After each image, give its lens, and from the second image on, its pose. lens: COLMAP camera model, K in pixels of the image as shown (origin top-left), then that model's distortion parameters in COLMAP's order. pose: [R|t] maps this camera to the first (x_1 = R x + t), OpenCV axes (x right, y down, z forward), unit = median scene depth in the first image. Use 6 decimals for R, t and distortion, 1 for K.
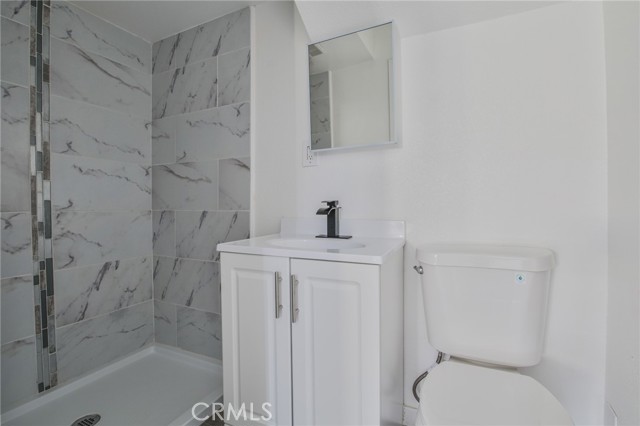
lens RADIAL K [[292.0, 0, 320.5], [0, 292.0, 216.8], [0, 0, 1]] dist [-0.006935, -0.006152]
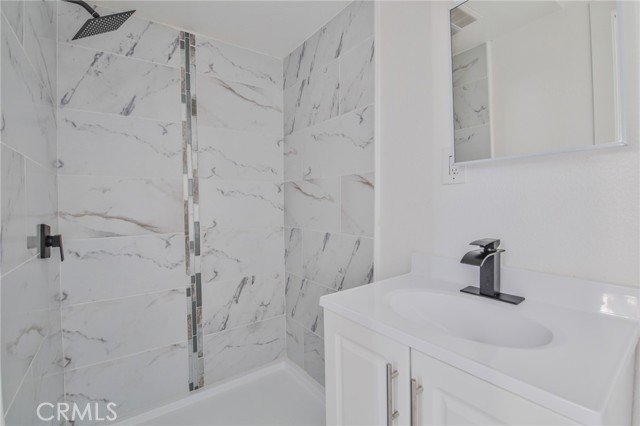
lens RADIAL K [[292.0, 0, 325.5], [0, 292.0, 211.4], [0, 0, 1]] dist [-0.006935, -0.006152]
pose [[0.885704, 0.008826, -0.464167, 0.015643], [-0.008262, 0.999961, 0.003248, -0.099099], [0.464177, 0.000958, 0.885742, 0.221211]]
